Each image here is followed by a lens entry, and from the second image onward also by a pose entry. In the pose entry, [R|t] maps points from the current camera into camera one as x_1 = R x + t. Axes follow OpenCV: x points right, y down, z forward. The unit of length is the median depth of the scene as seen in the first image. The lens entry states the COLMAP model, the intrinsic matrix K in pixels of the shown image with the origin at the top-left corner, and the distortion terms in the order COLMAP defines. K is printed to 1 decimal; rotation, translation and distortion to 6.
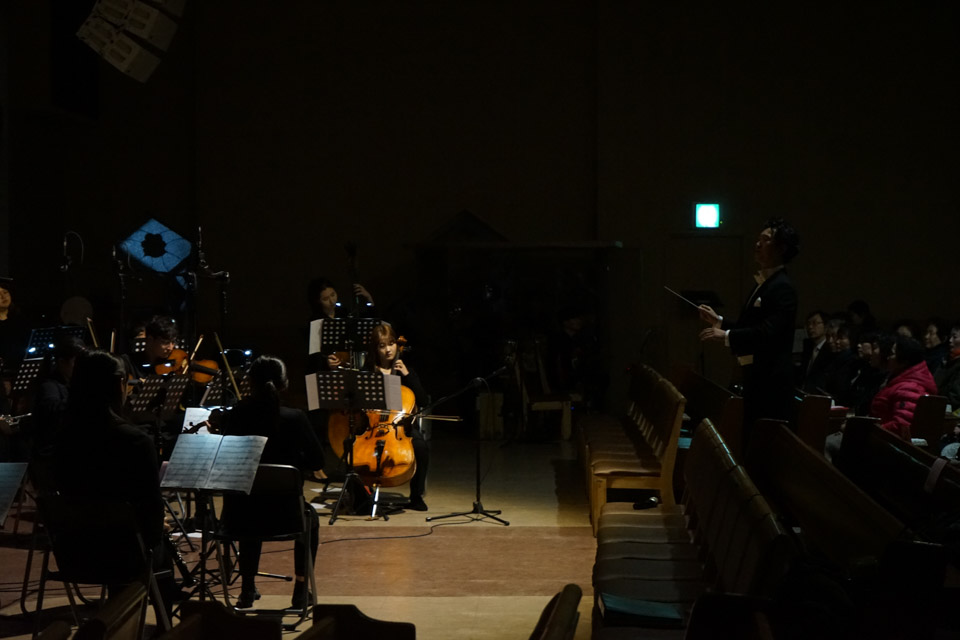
lens RADIAL K [[2010.7, 0, 507.2], [0, 2010.7, 281.6], [0, 0, 1]] dist [-0.106931, 0.418281]
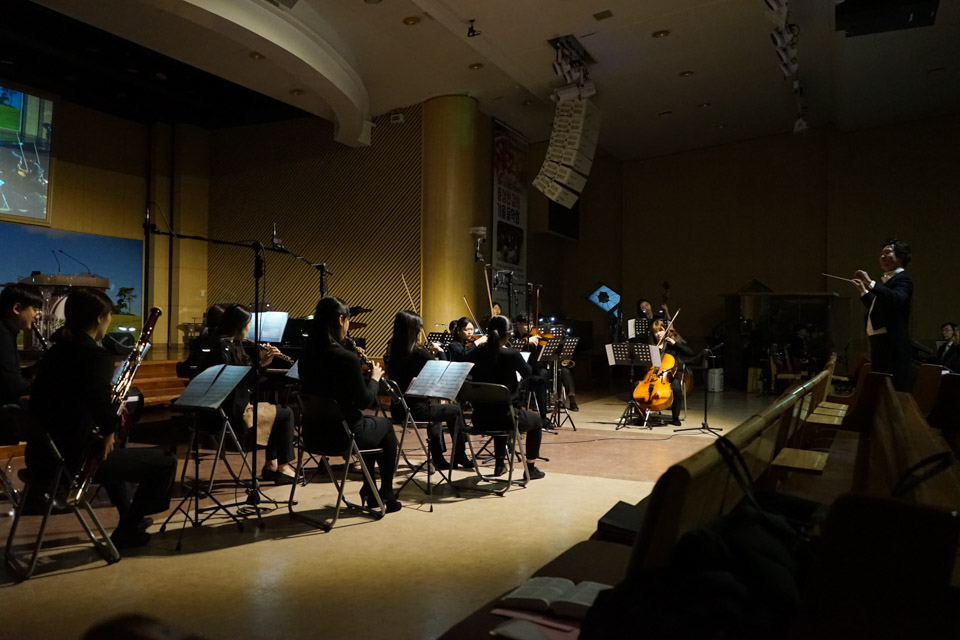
lens RADIAL K [[782.7, 0, 479.8], [0, 782.7, 310.6], [0, 0, 1]] dist [-0.002972, 0.002943]
pose [[0.913041, 0.006765, -0.407811, 0.077660], [-0.018645, 0.999509, -0.025163, 0.034062], [0.407441, 0.030578, 0.912720, 0.303704]]
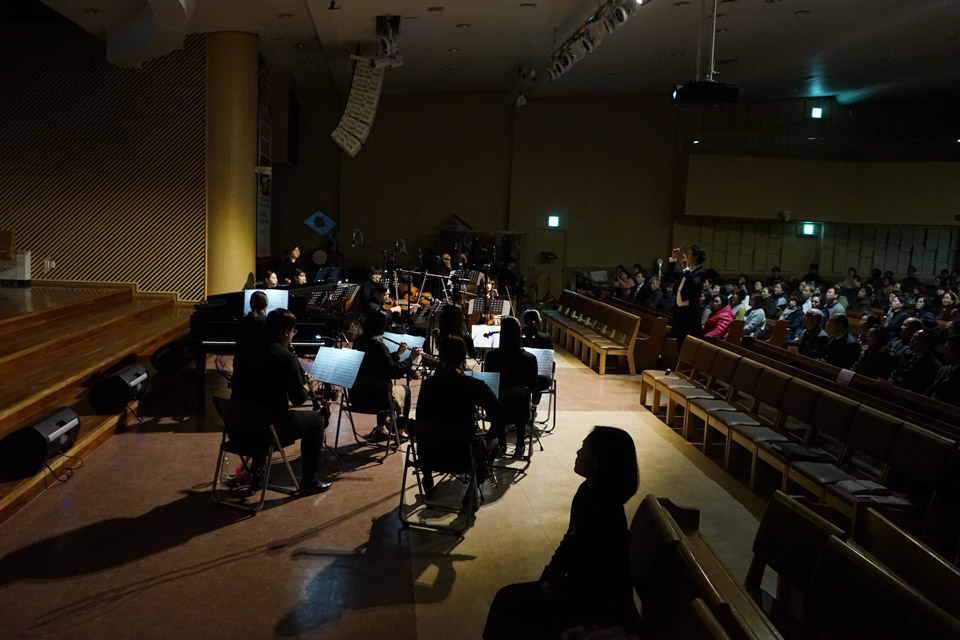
lens RADIAL K [[784.3, 0, 480.0], [0, 784.3, 320.0], [0, 0, 1]] dist [-0.009737, -0.000976]
pose [[0.988538, 0.031079, 0.147738, -0.211470], [-0.048342, 0.992220, 0.114731, -0.032499], [-0.143023, -0.120558, 0.982349, 0.108156]]
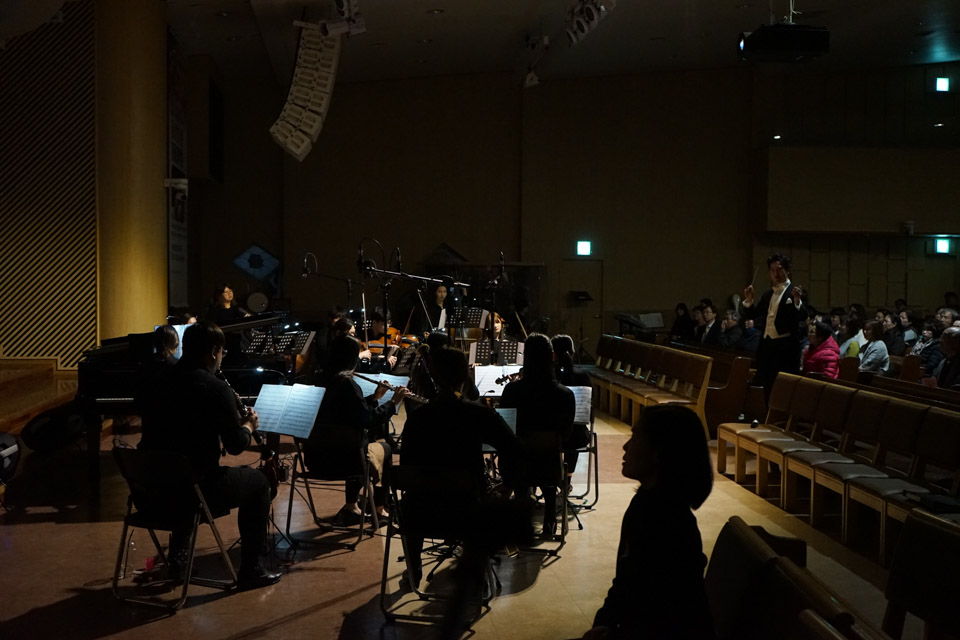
lens RADIAL K [[1112.5, 0, 480.0], [0, 1112.5, 320.0], [0, 0, 1]] dist [-0.007636, 0.018589]
pose [[0.989801, 0.005182, 0.142365, -0.212010], [-0.009814, 0.999444, 0.031855, -0.001199], [-0.142121, -0.032927, 0.989302, 0.100182]]
